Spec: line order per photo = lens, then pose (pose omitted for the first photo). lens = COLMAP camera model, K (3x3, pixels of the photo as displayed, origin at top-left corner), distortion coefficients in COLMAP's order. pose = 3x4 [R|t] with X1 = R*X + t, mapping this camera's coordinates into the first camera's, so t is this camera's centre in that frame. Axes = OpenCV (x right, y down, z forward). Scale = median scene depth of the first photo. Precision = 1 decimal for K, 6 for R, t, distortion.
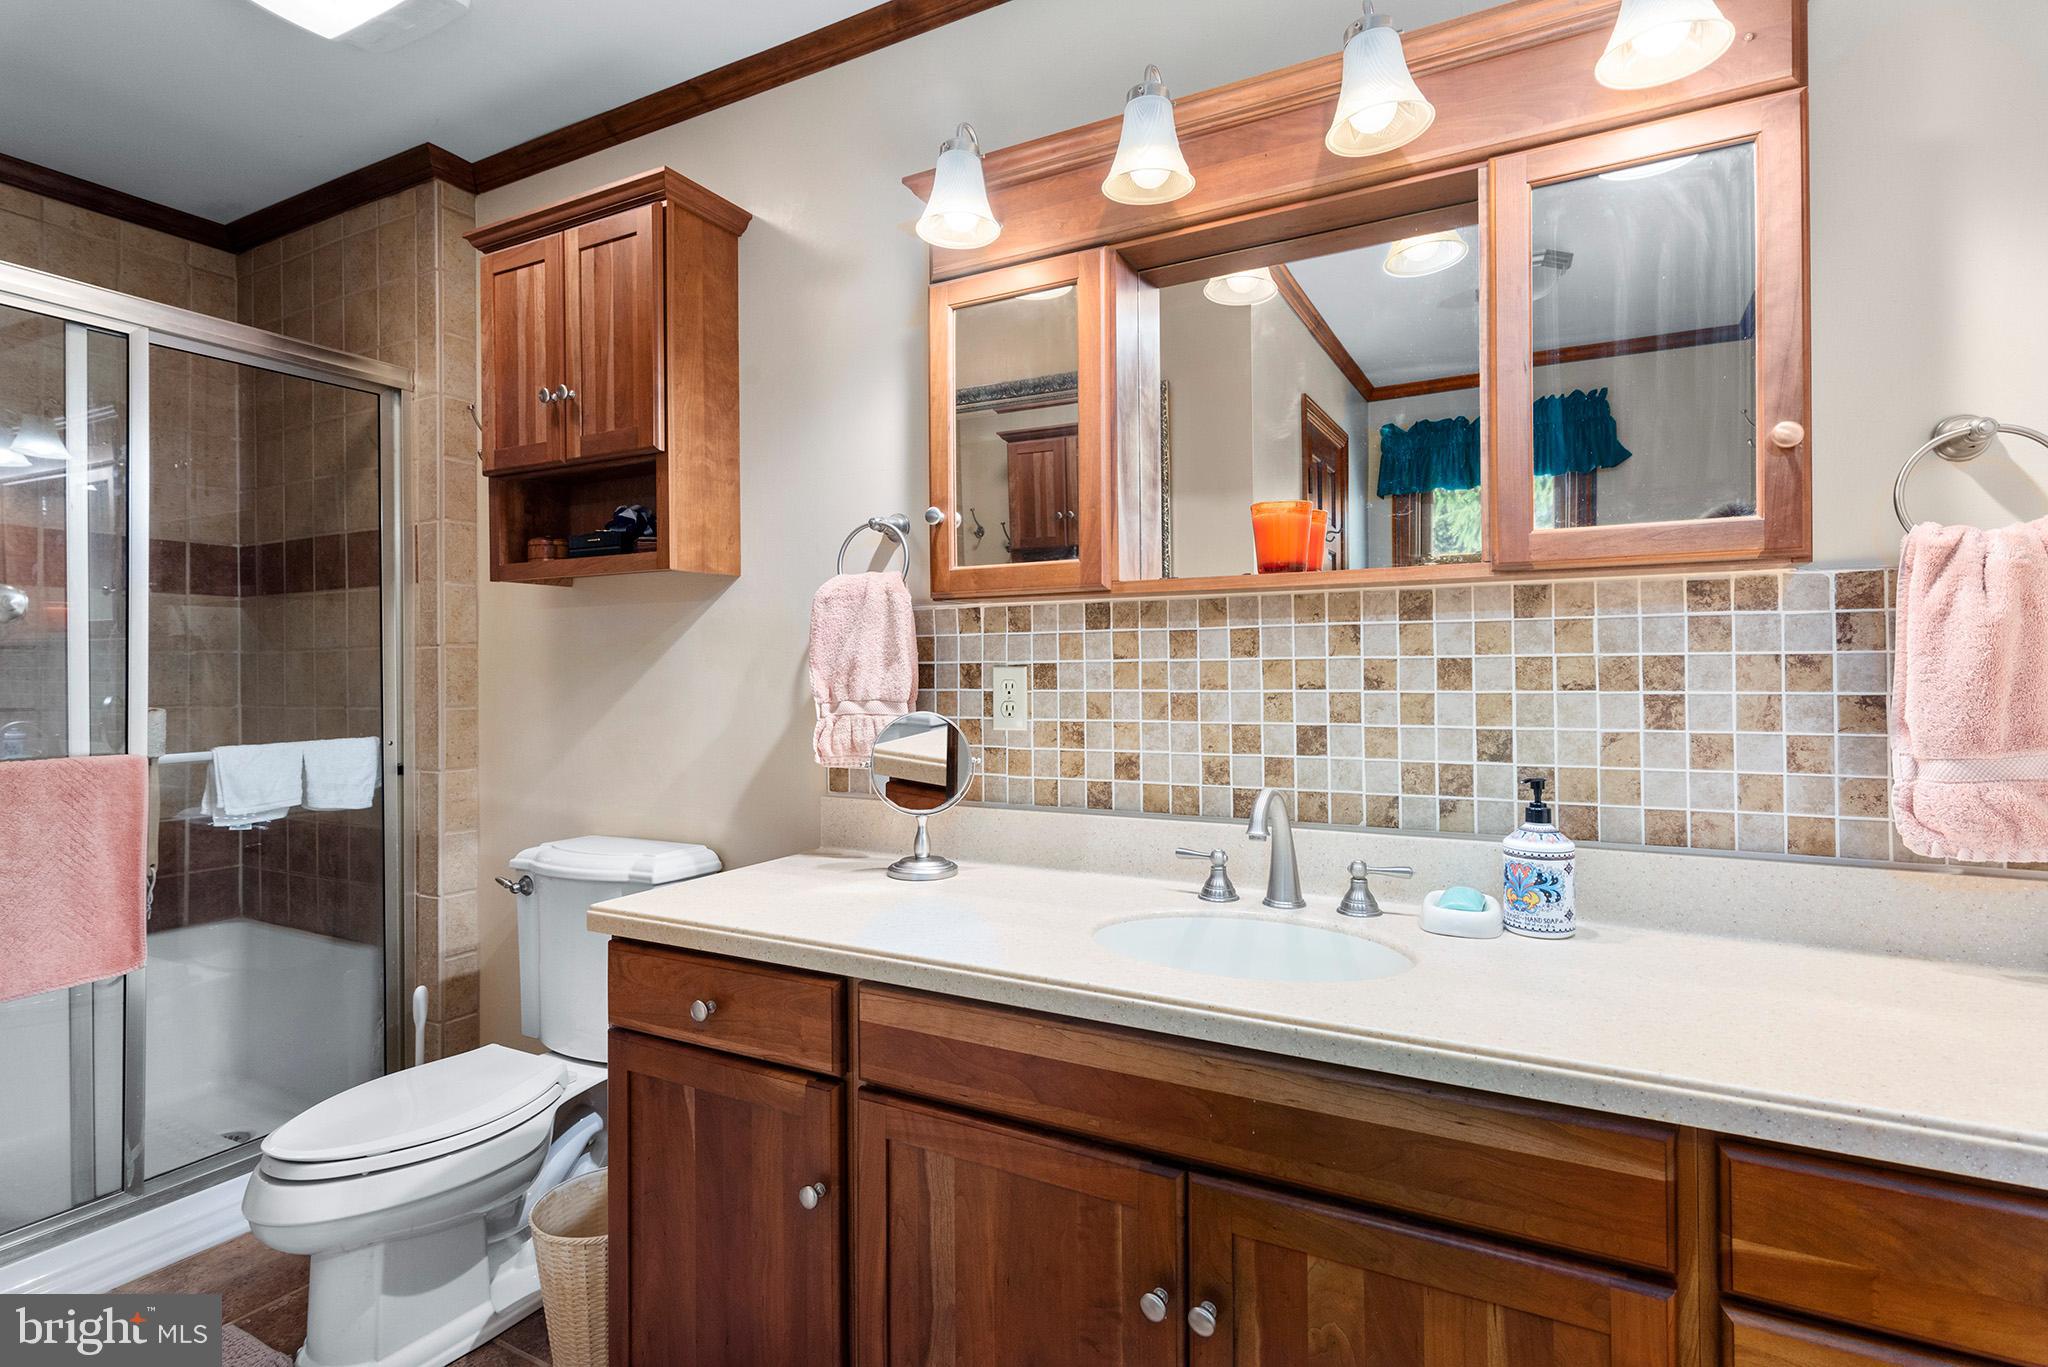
lens RADIAL K [[1007.1, 0, 1018.5], [0, 1007.1, 659.7], [0, 0, 1]] dist [0.000503, -0.000647]
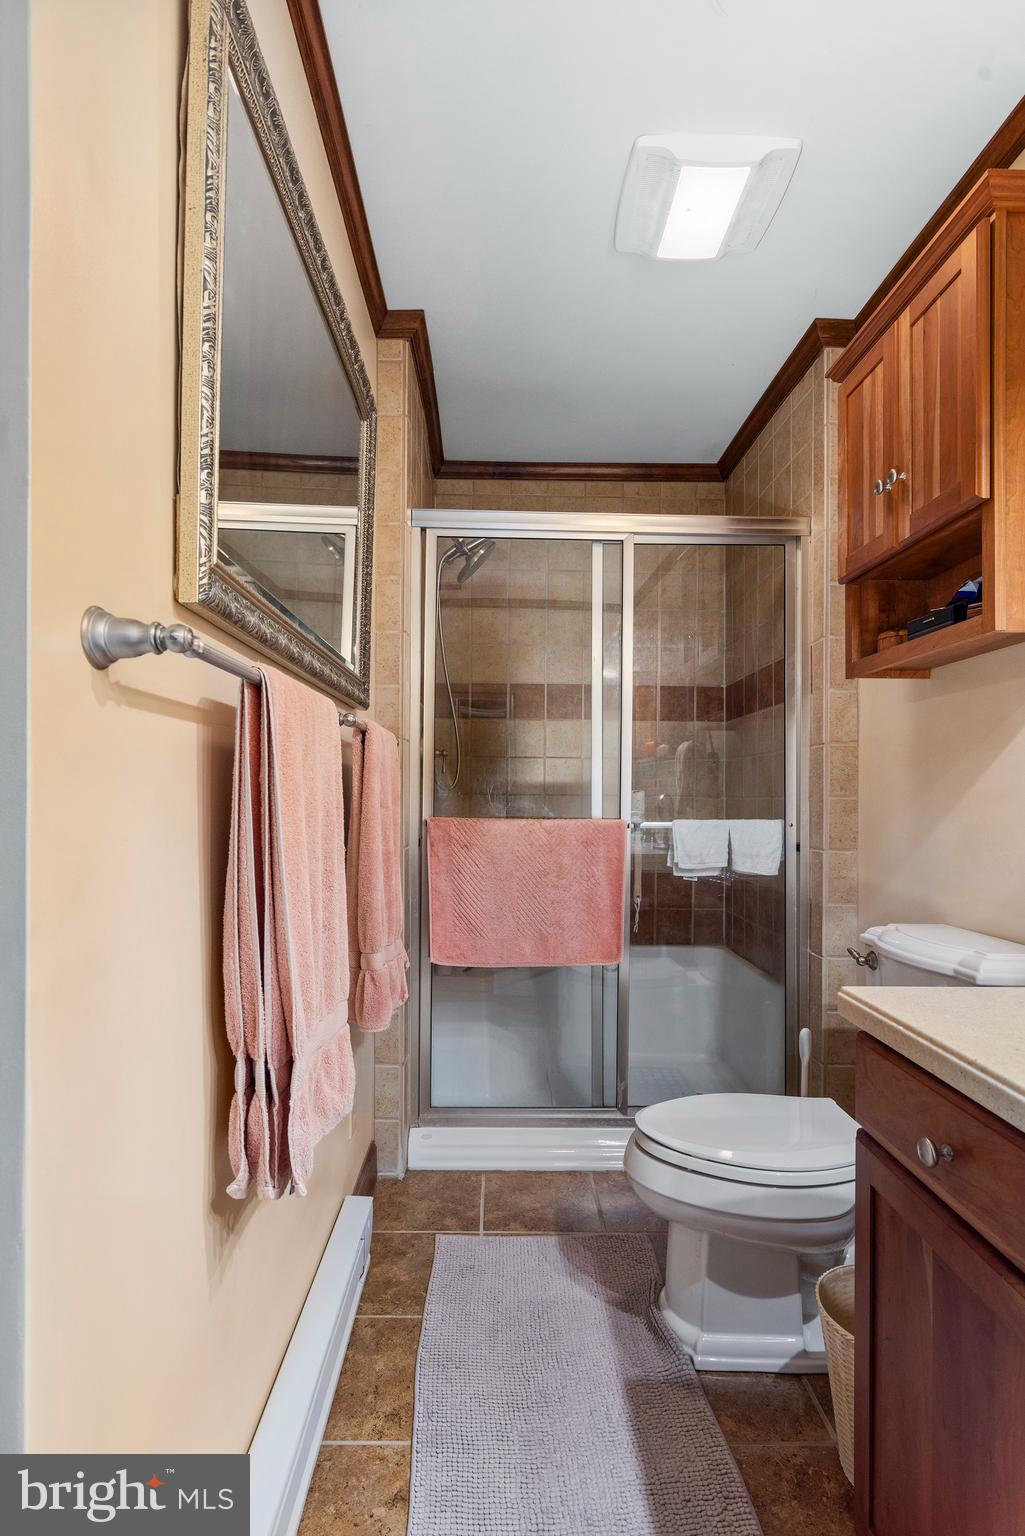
lens RADIAL K [[762.1, 0, 510.0], [0, 762.1, 791.3], [0, 0, 1]] dist [0.000835, -0.000011]
pose [[0.494670, 0.005527, -0.869063, 0.025437], [-0.003214, 0.999985, 0.004530, 0.053254], [0.869075, 0.000552, 0.494680, 0.331851]]
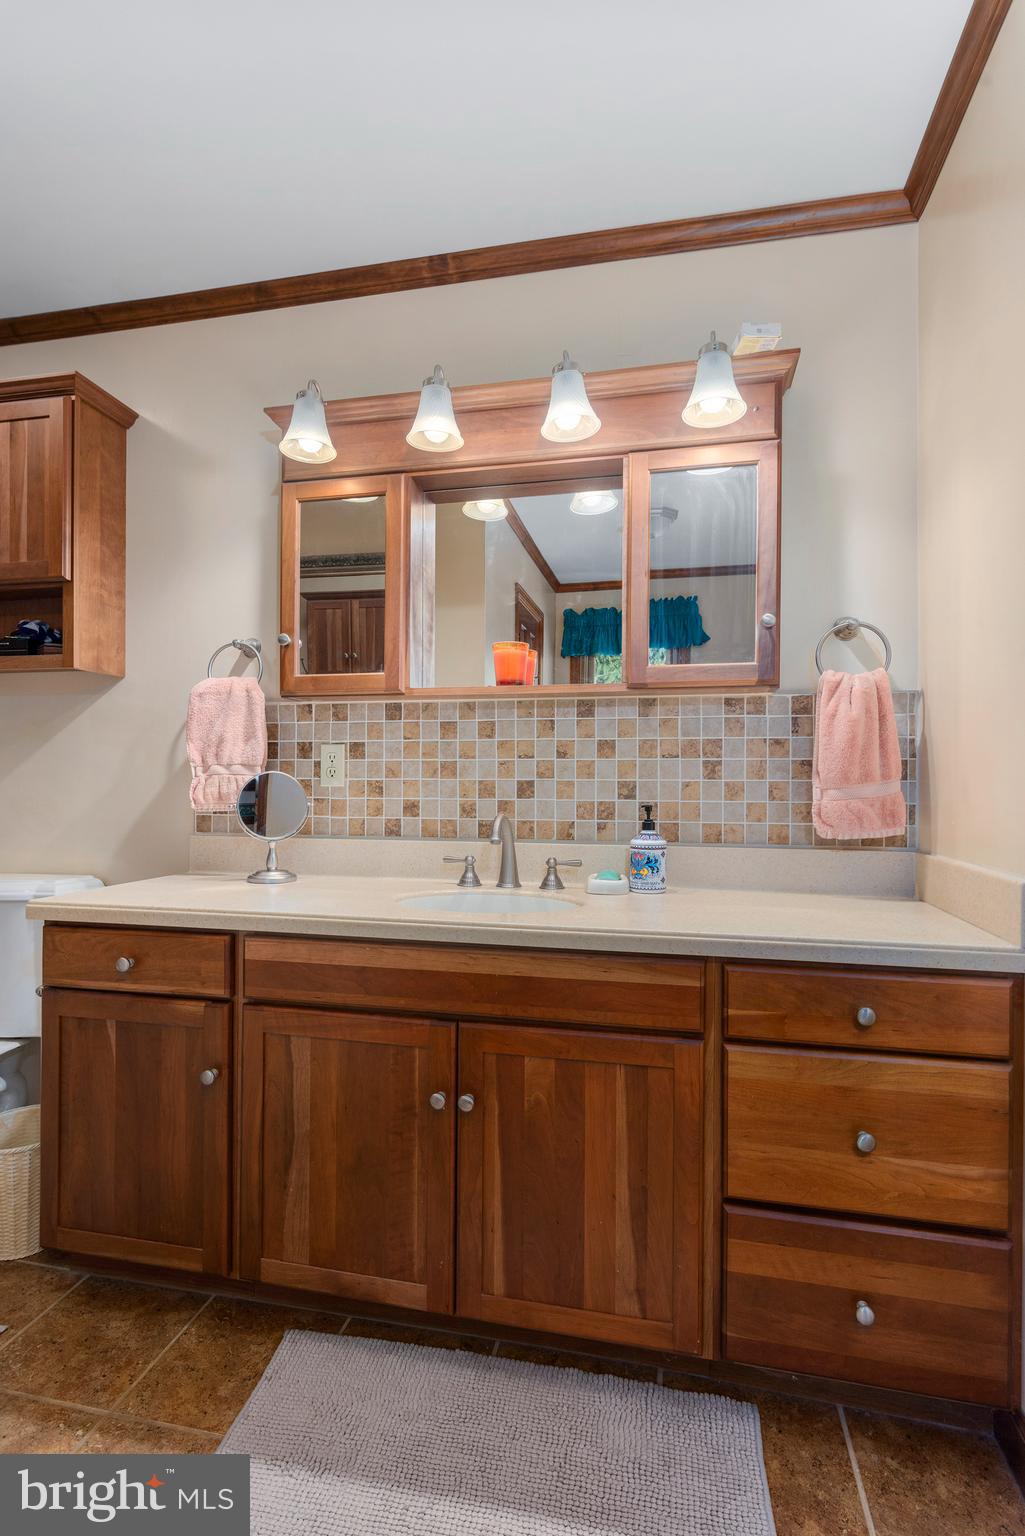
lens RADIAL K [[744.9, 0, 515.0], [0, 744.9, 778.3], [0, 0, 1]] dist [0.003115, -0.000522]
pose [[0.959512, 0.013662, 0.281338, -0.061549], [-0.015018, 0.999884, 0.002664, 0.052333], [-0.281269, -0.006782, 0.959605, -0.147630]]
